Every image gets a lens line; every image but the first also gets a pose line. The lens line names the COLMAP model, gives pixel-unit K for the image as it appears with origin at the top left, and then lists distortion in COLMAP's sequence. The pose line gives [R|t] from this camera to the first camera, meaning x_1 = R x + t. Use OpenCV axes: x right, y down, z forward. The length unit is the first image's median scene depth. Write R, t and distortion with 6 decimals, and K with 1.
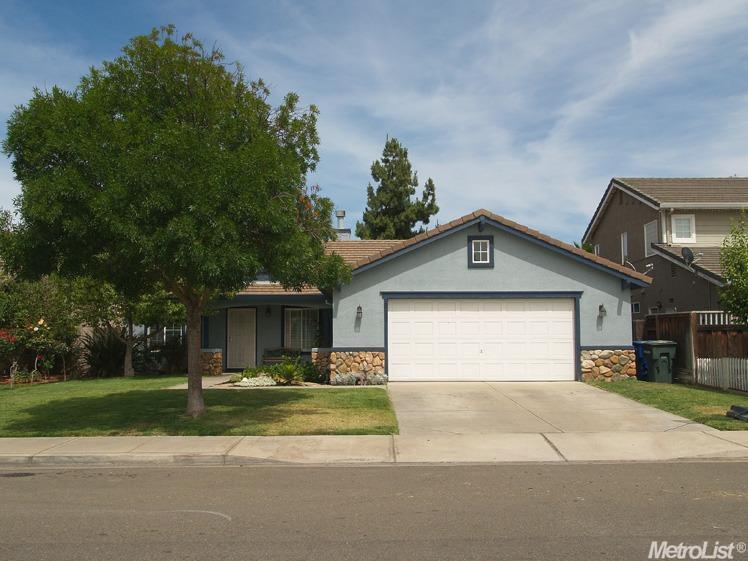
lens RADIAL K [[720.0, 0, 374.0], [0, 720.0, 280.5], [0, 0, 1]] dist [-0.019265, -0.004408]
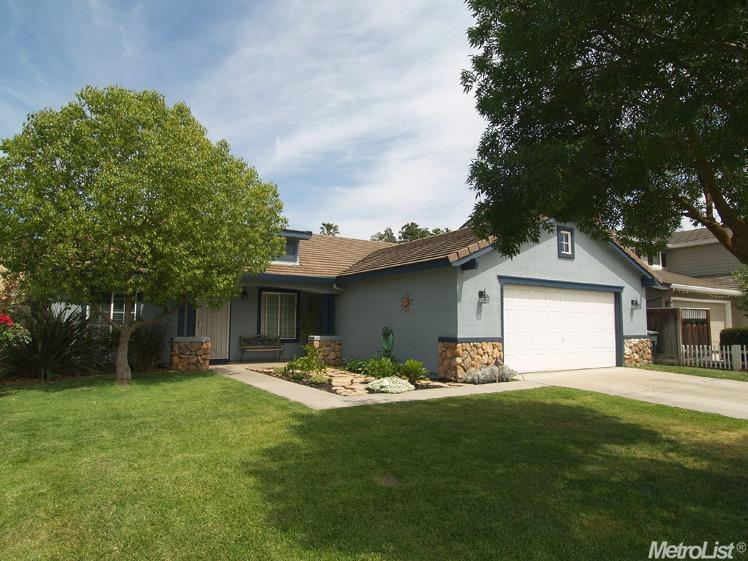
lens RADIAL K [[472.6, 0, 368.7], [0, 472.6, 279.1], [0, 0, 1]] dist [-0.026578, 0.000333]
pose [[0.849880, 0.061595, 0.523364, -0.436930], [-0.053396, 0.998100, -0.030758, 0.047336], [-0.524264, -0.001805, 0.851554, 0.584485]]
